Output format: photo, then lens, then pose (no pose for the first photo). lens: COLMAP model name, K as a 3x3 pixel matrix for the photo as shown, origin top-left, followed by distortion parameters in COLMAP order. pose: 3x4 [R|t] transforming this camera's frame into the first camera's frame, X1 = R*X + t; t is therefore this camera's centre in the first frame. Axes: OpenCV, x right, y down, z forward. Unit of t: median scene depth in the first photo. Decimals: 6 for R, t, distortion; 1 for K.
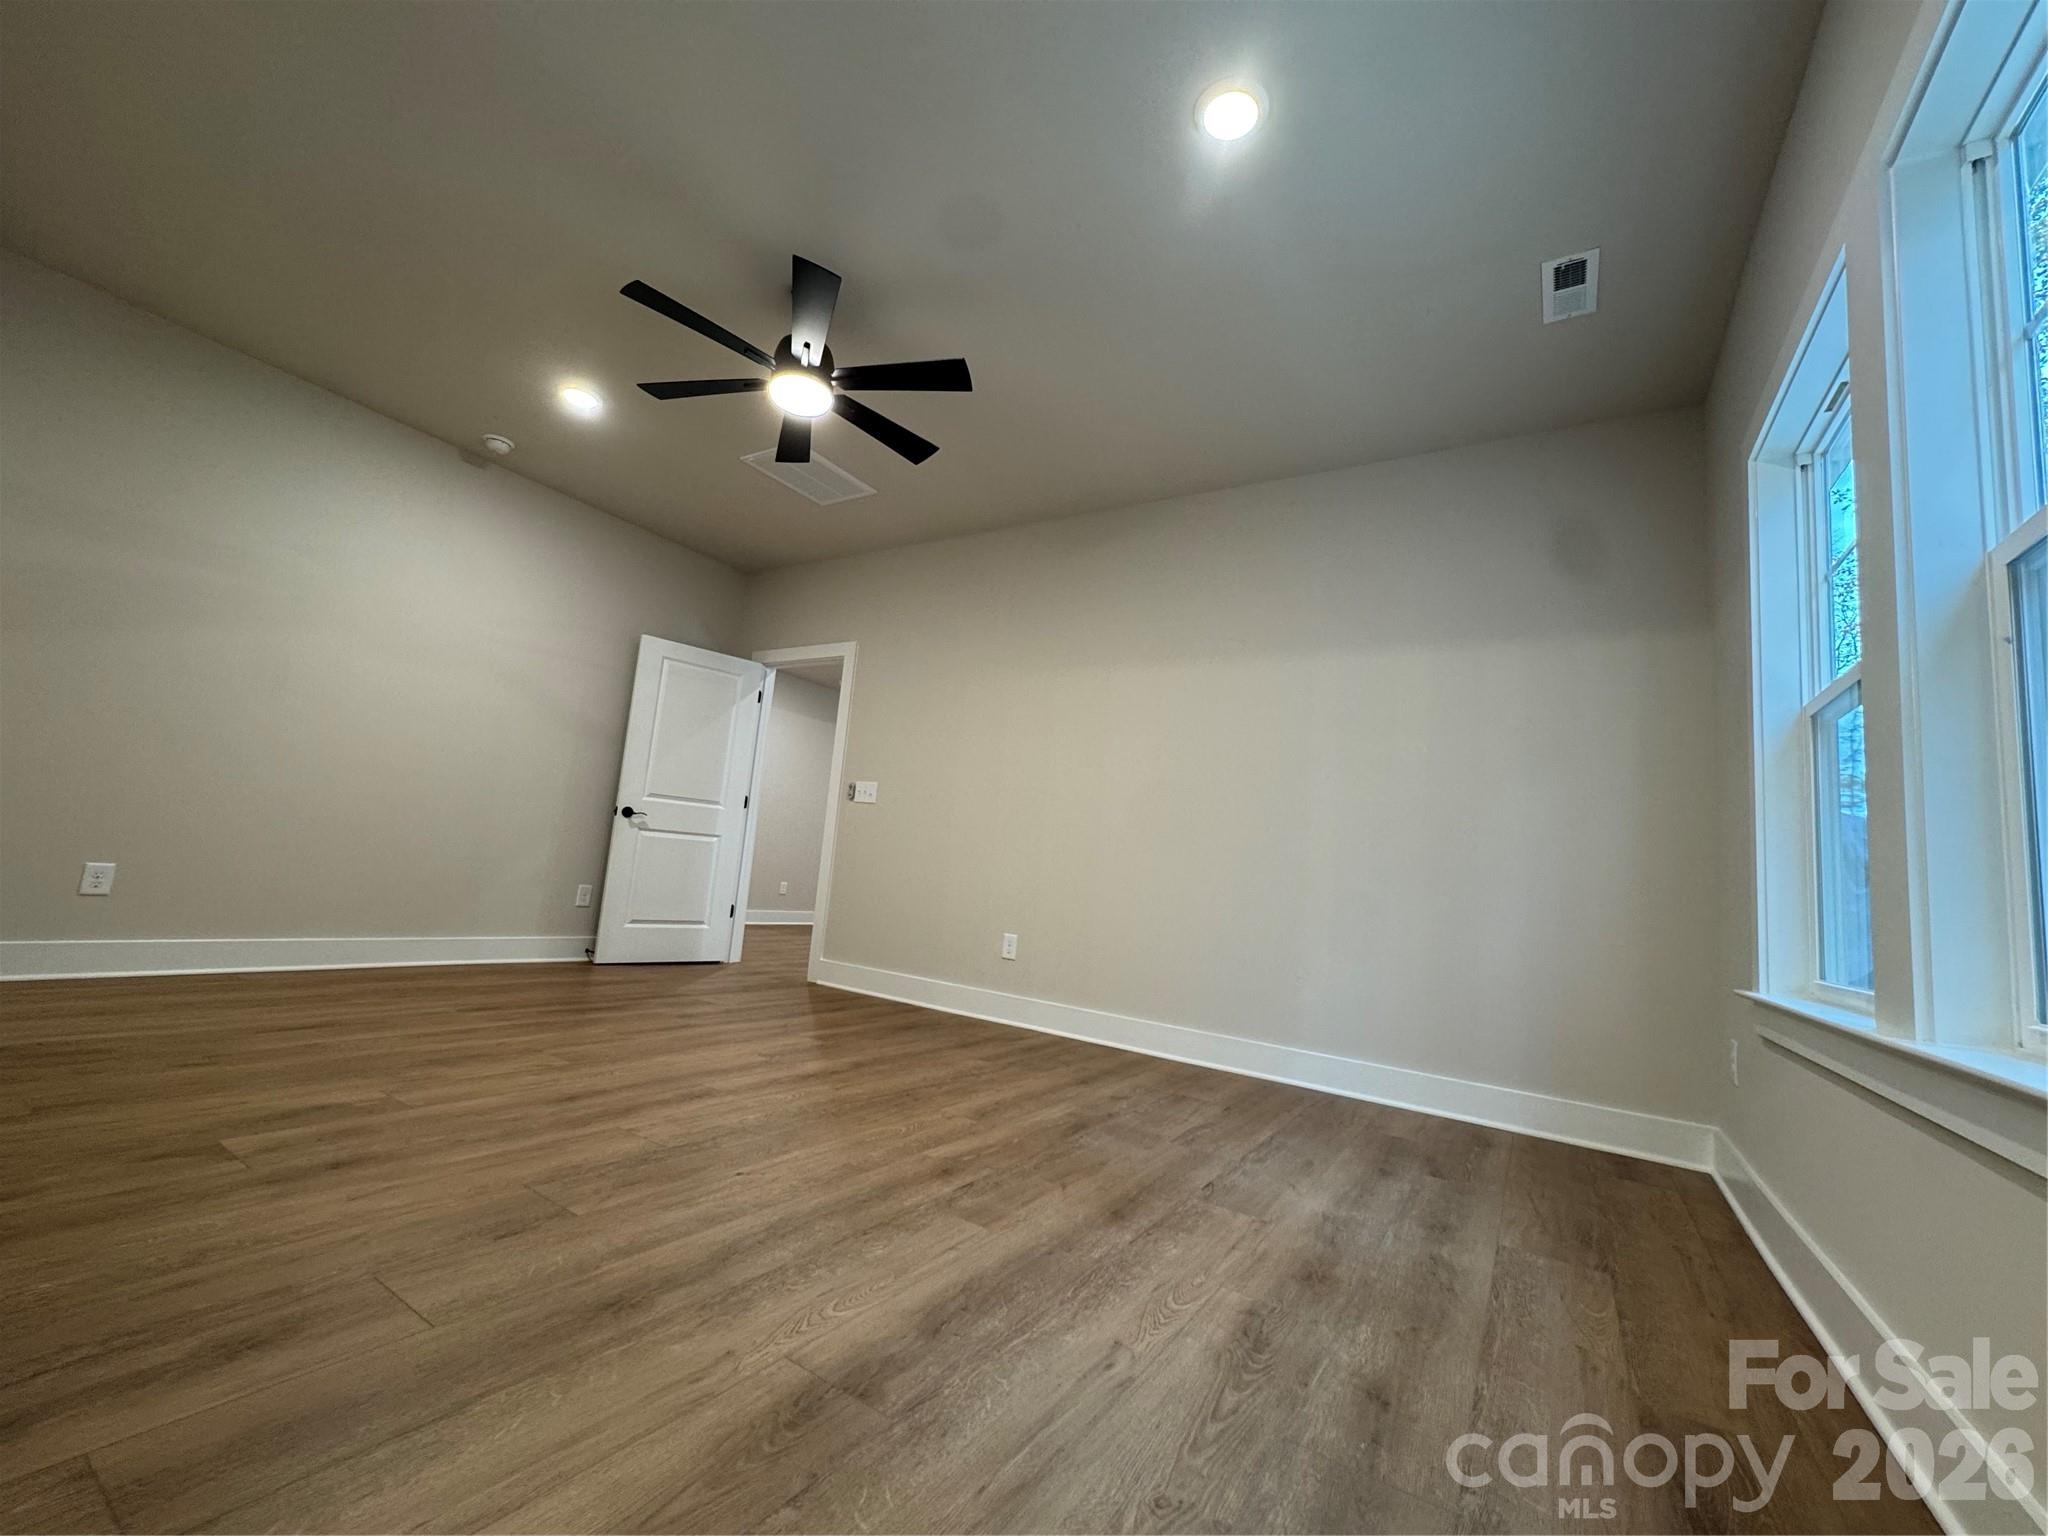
lens RADIAL K [[816.9, 0, 1027.1], [0, 816.9, 767.0], [0, 0, 1]] dist [-0.004346, 0.000703]
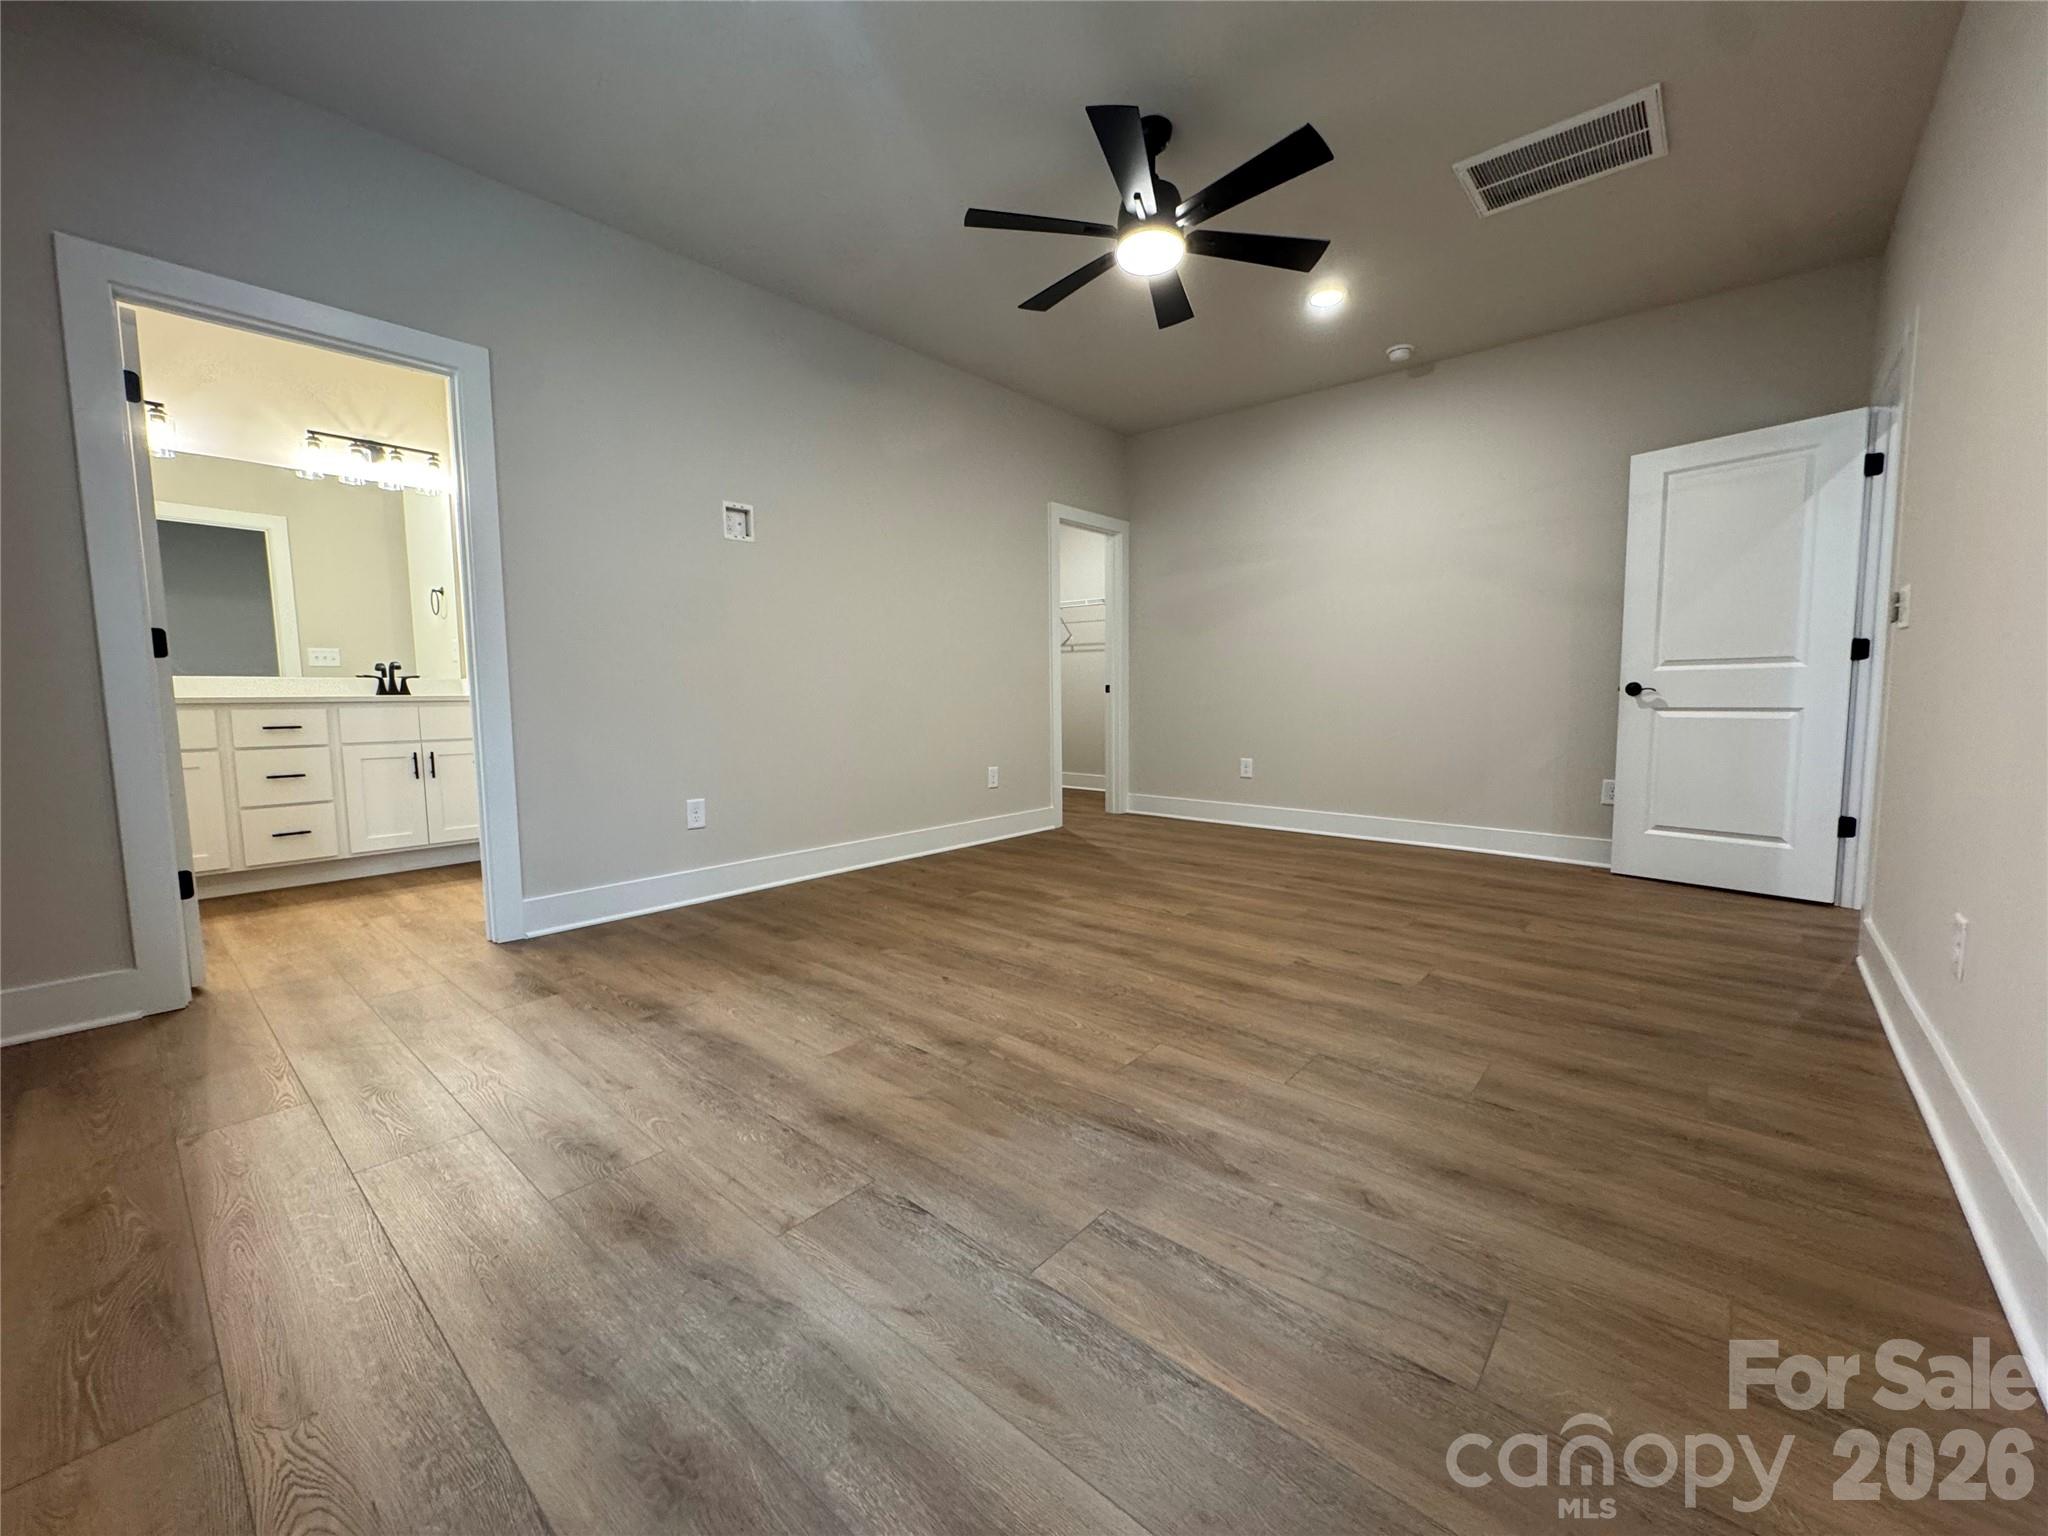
lens RADIAL K [[816.9, 0, 1025.9], [0, 816.9, 769.2], [0, 0, 1]] dist [-0.004346, 0.000703]
pose [[-0.153858, 0.005417, -0.988078, 0.895182], [0.123987, 0.992187, -0.013867, 0.163981], [0.980283, -0.124642, -0.153327, 1.248754]]
